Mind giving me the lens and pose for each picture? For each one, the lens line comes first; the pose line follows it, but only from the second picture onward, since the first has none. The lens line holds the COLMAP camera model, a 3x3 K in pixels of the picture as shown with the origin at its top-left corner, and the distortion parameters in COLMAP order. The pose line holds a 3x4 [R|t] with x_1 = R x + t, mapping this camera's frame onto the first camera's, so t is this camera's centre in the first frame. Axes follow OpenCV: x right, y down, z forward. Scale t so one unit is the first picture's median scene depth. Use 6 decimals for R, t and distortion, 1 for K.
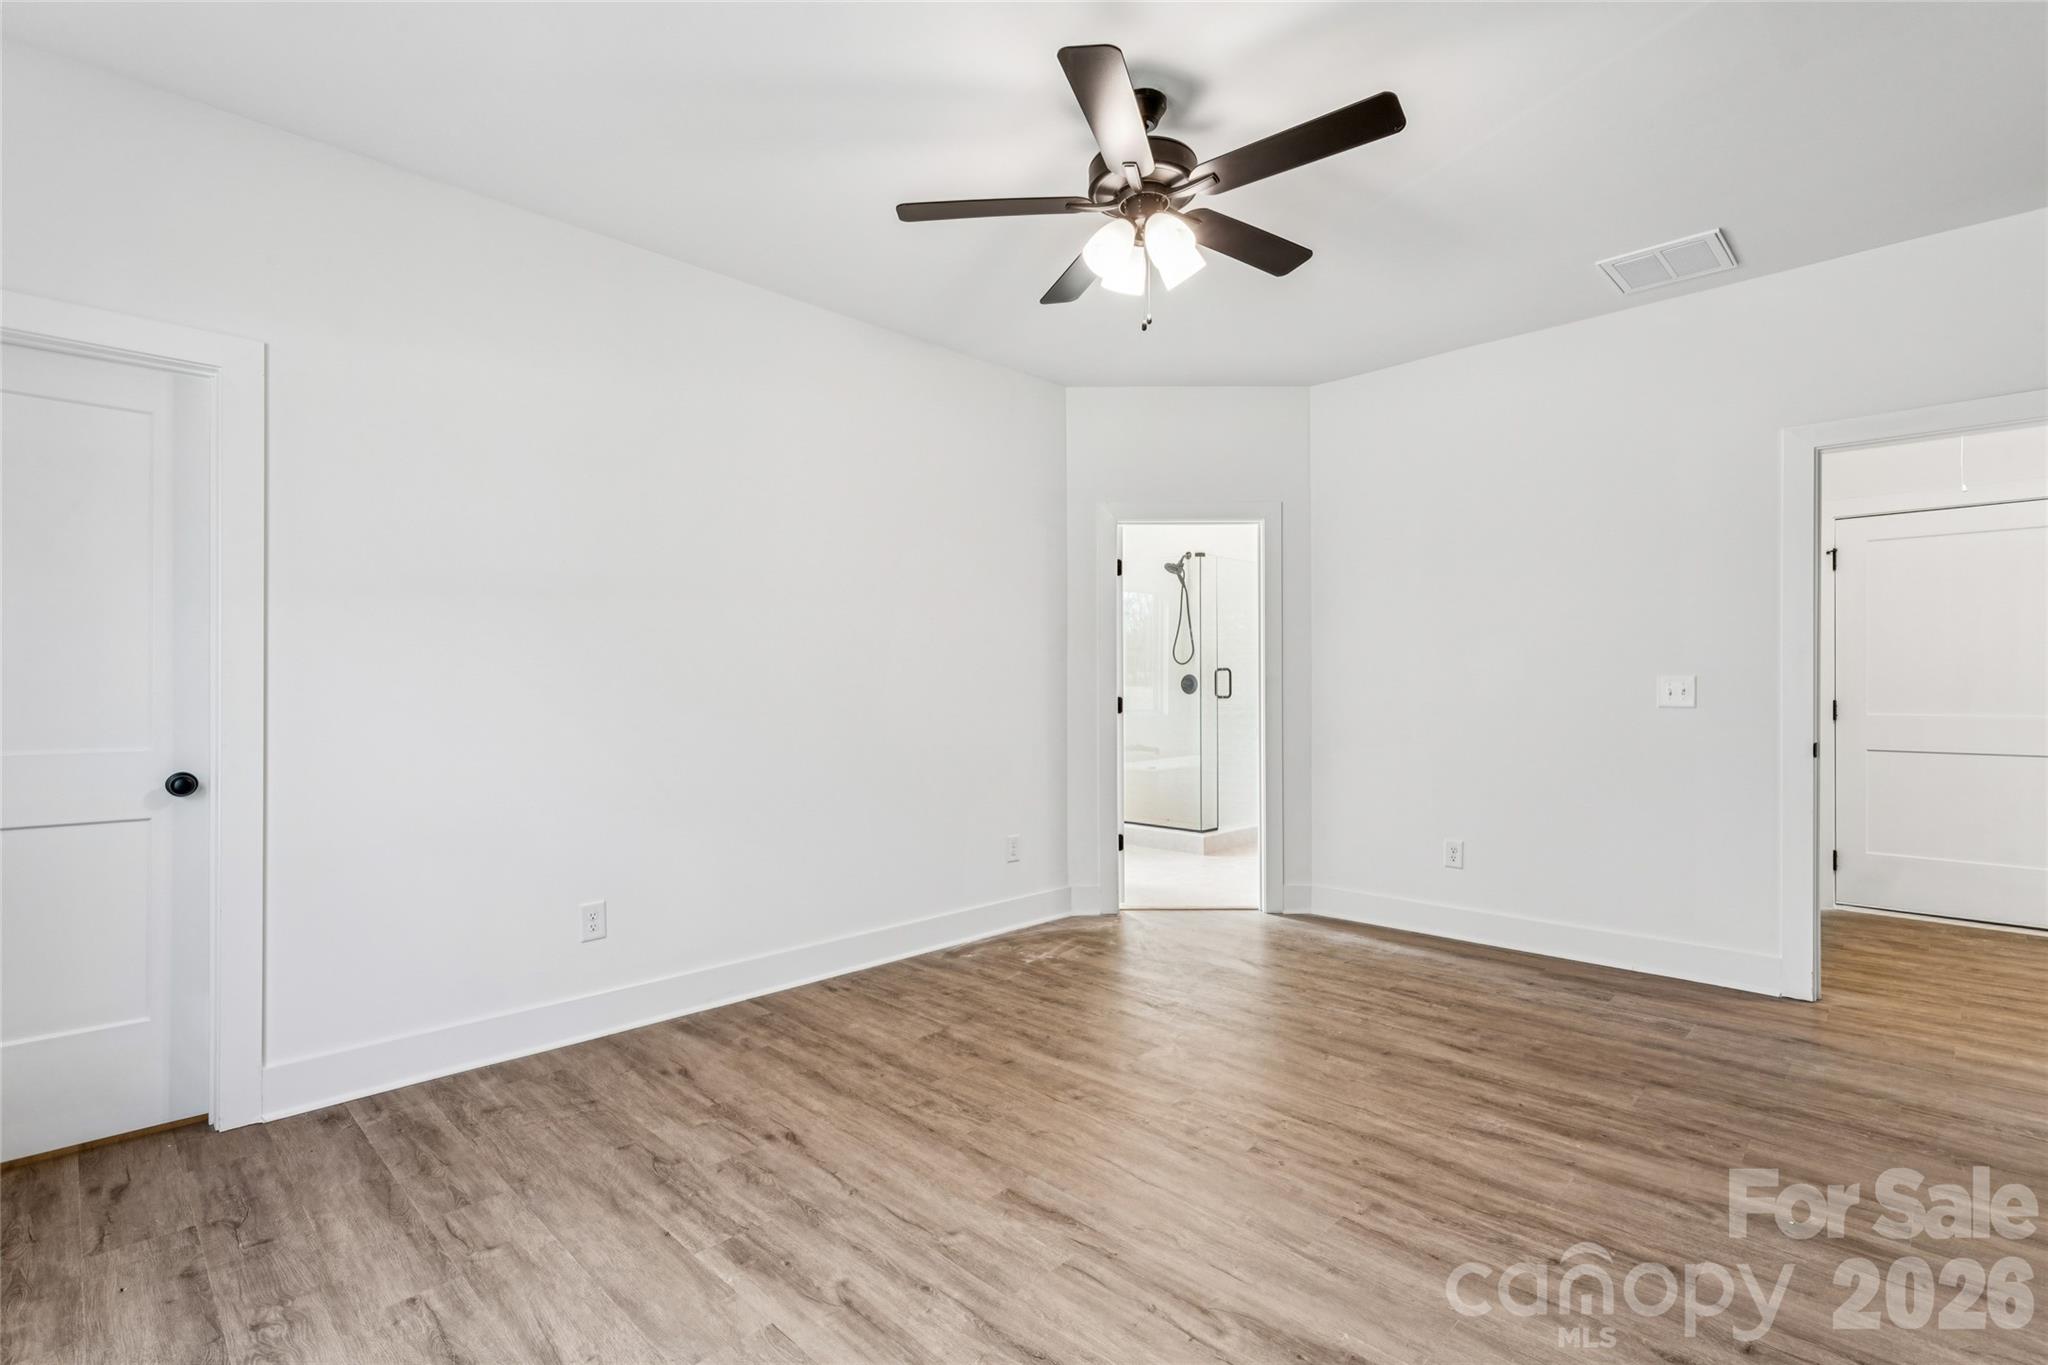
lens RADIAL K [[957.1, 0, 1024.4], [0, 957.1, 690.2], [0, 0, 1]] dist [0.003664, -0.000361]
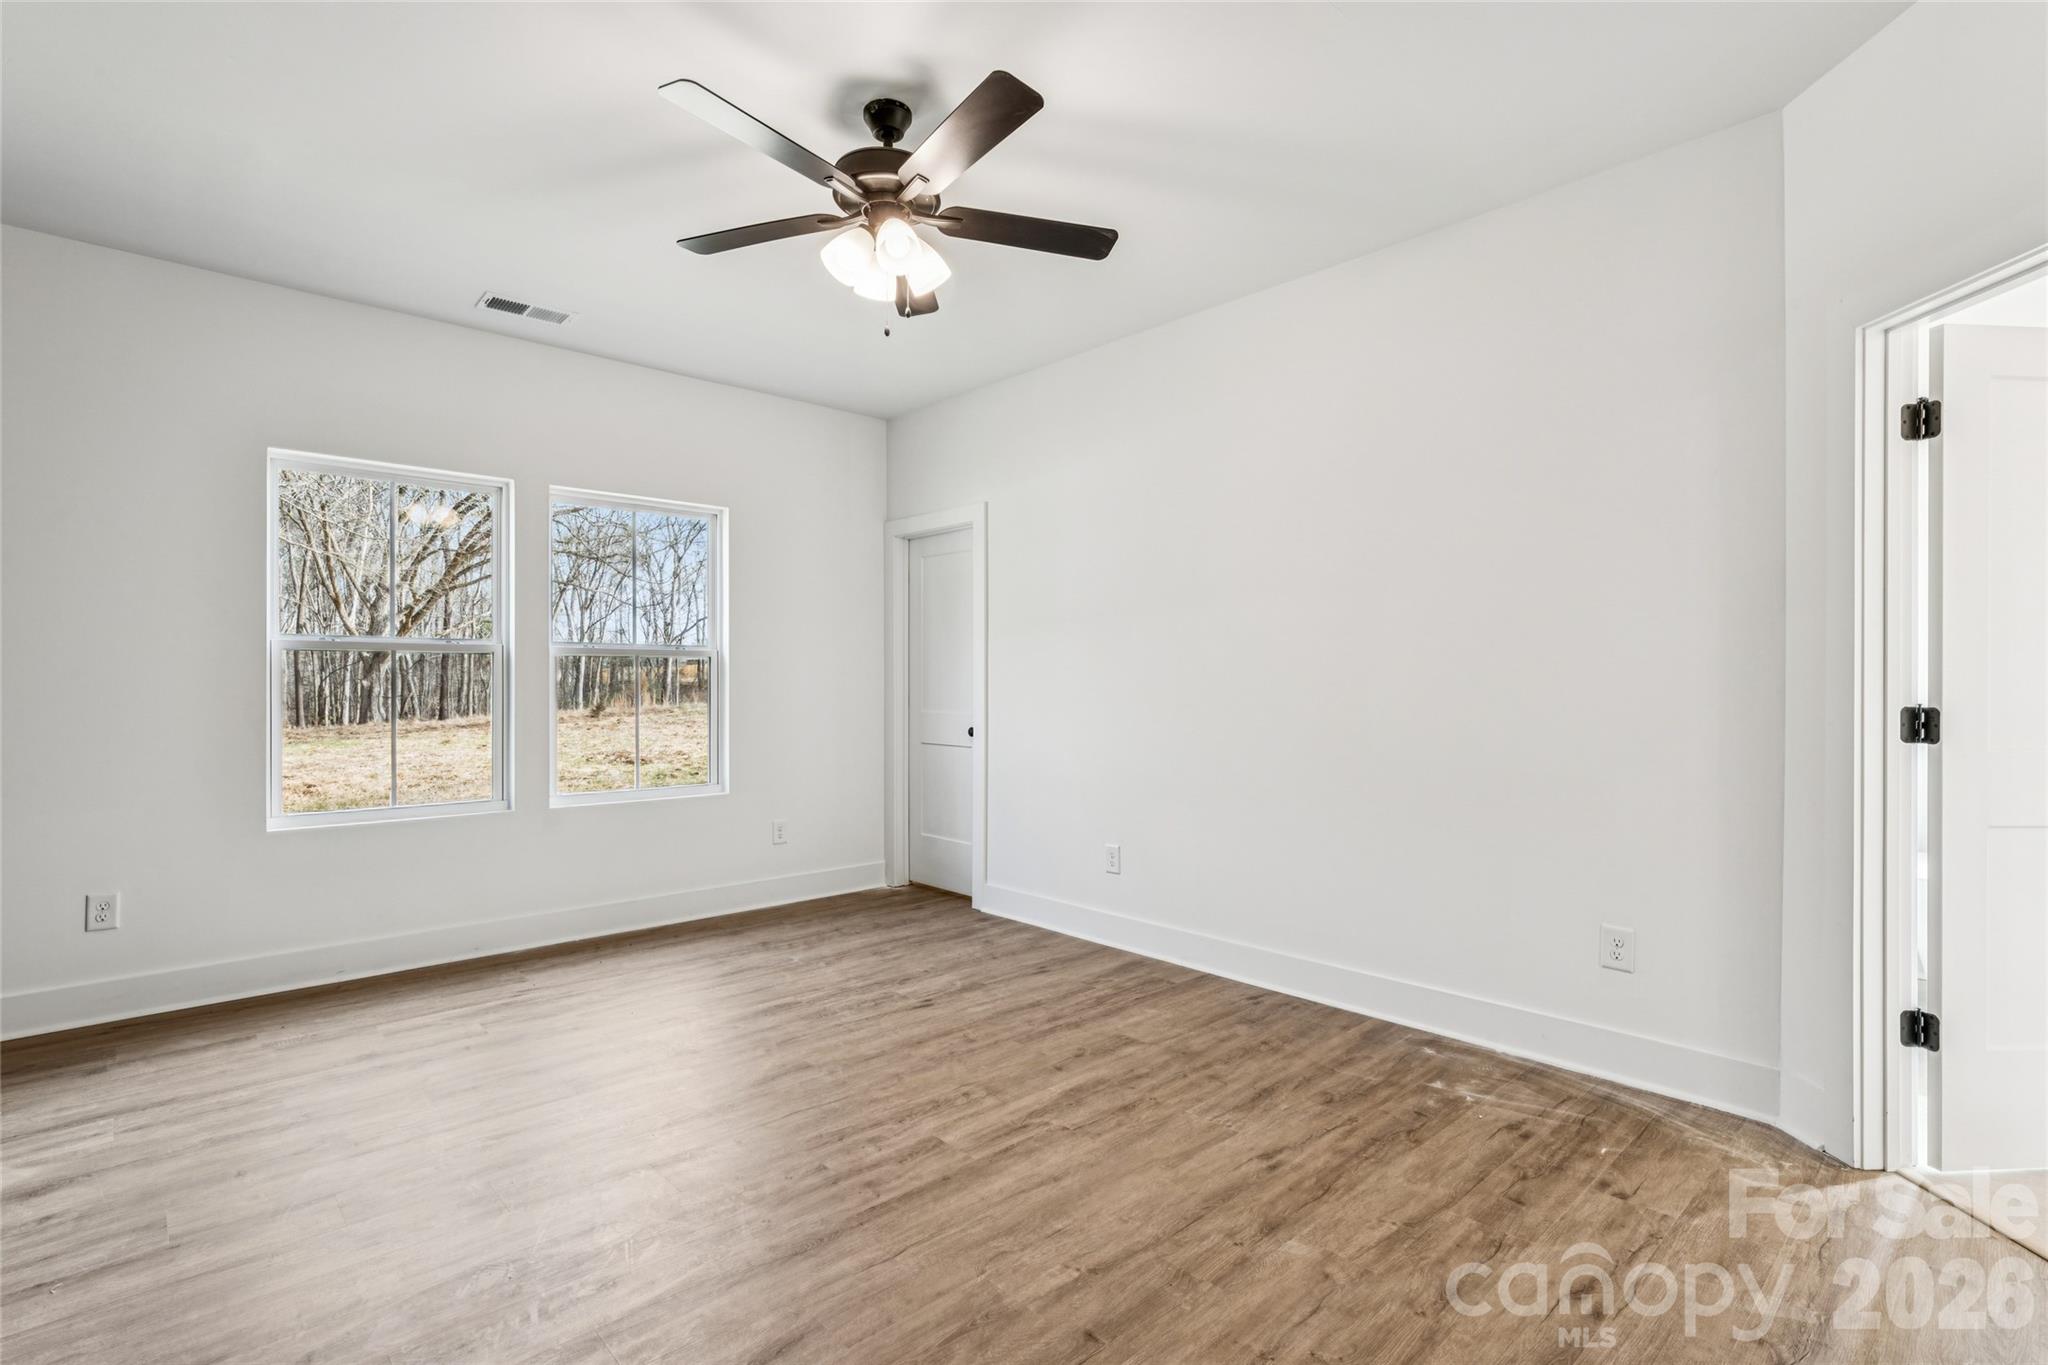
lens RADIAL K [[957.1, 0, 1013.9], [0, 957.1, 691.9], [0, 0, 1]] dist [0.003664, -0.000361]
pose [[-0.047262, 0.011759, -0.998813, 0.937596], [-0.001467, 0.999929, 0.011841, -0.008528], [0.998881, 0.002024, -0.047242, 0.976422]]
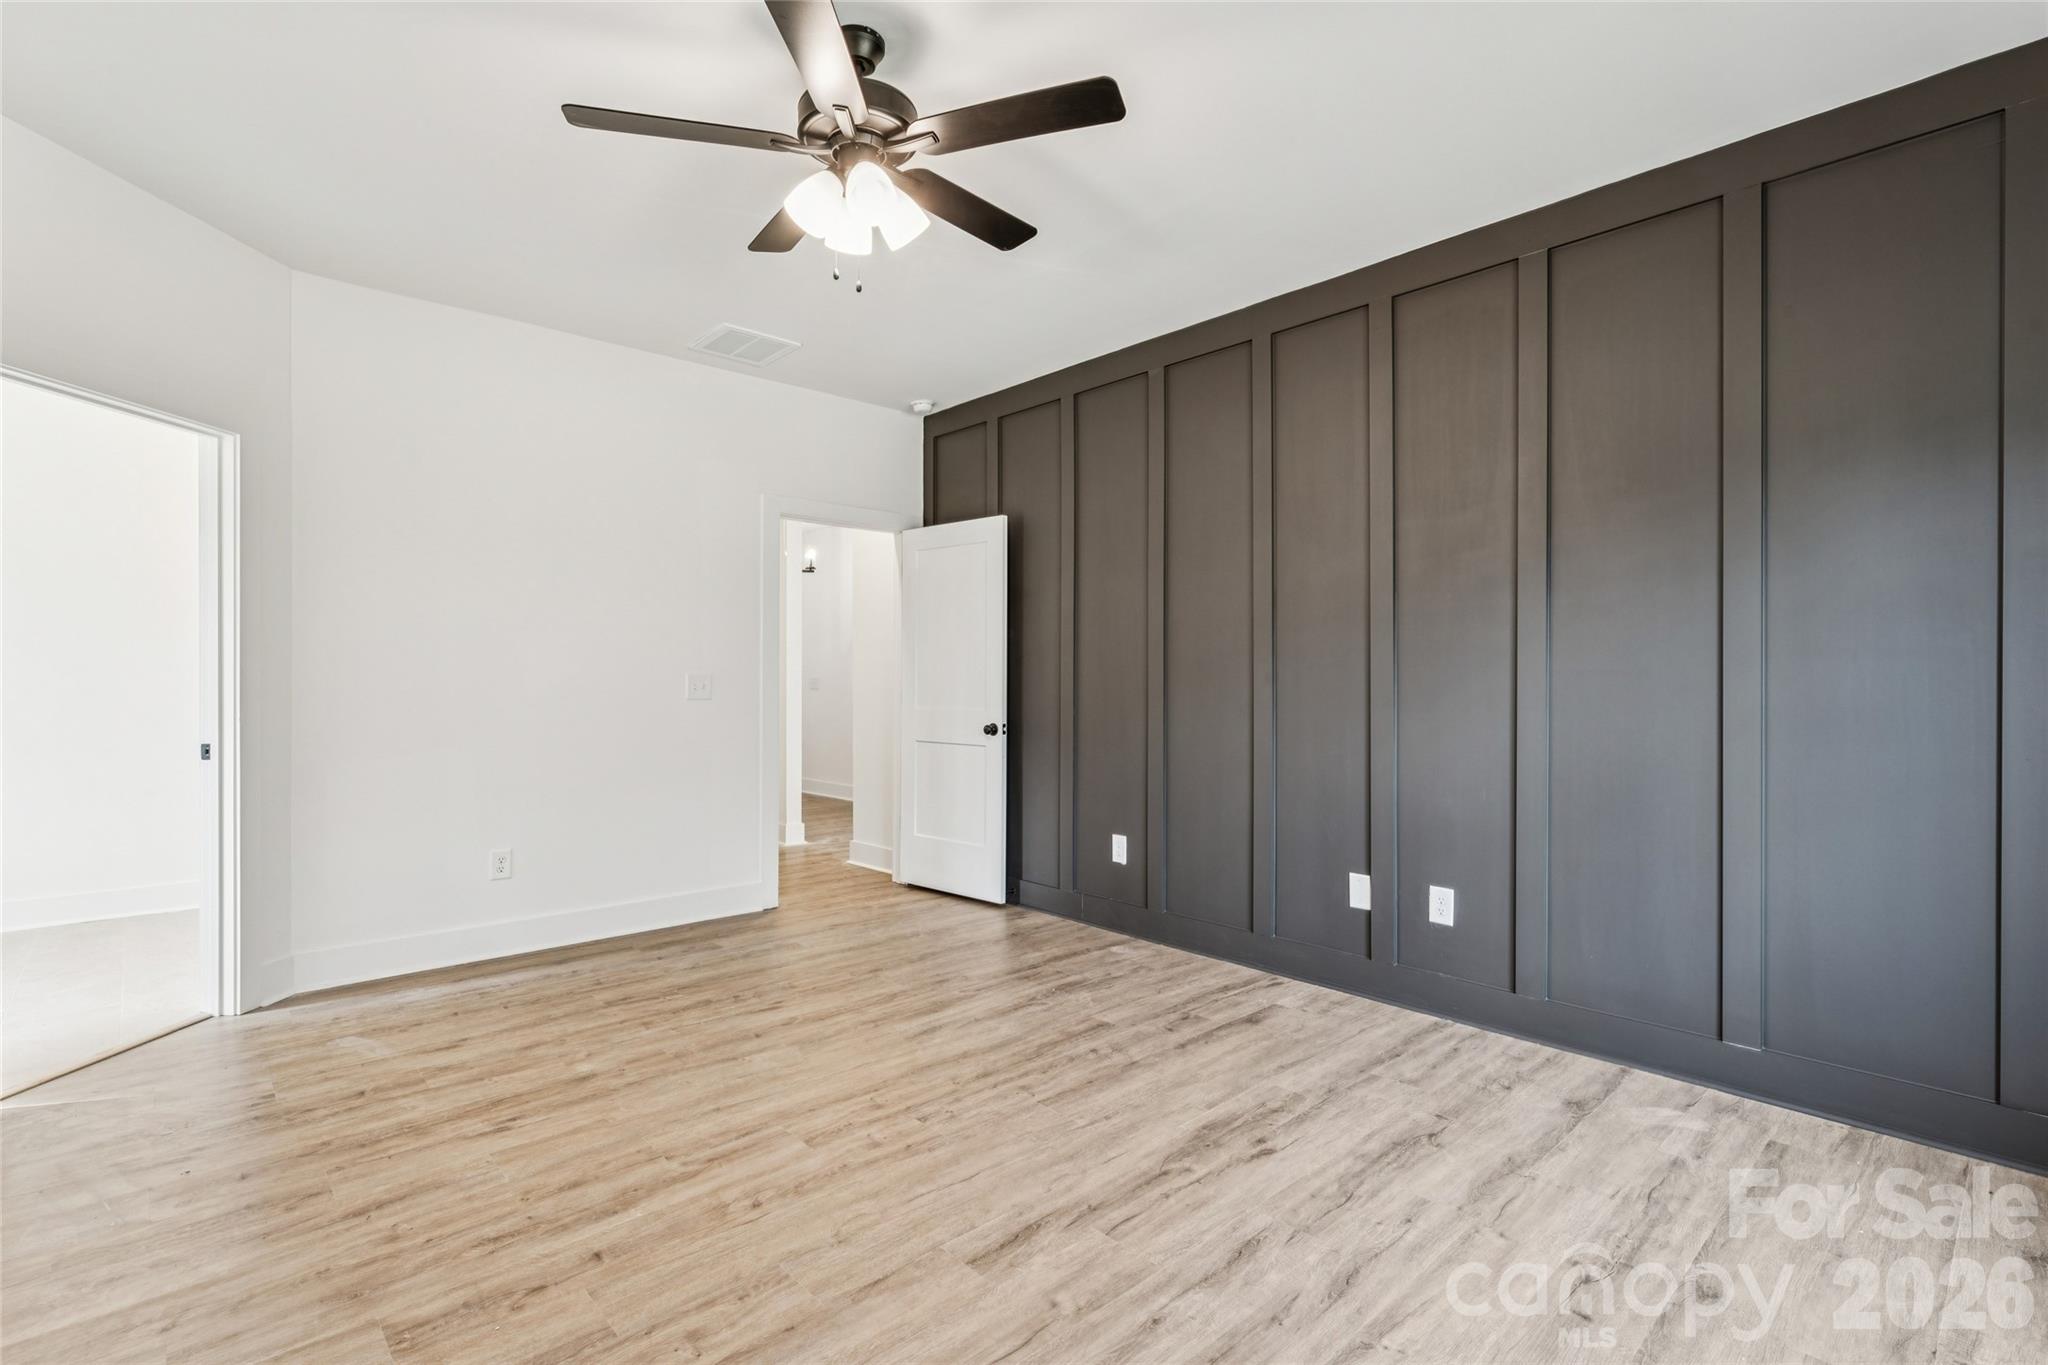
lens RADIAL K [[957.1, 0, 1015.8], [0, 957.1, 680.7], [0, 0, 1]] dist [0.003664, -0.000361]
pose [[0.051730, 0.001888, 0.998659, -0.642200], [0.002943, 0.999994, -0.002043, -0.002769], [-0.998657, 0.003044, 0.051724, 0.662979]]
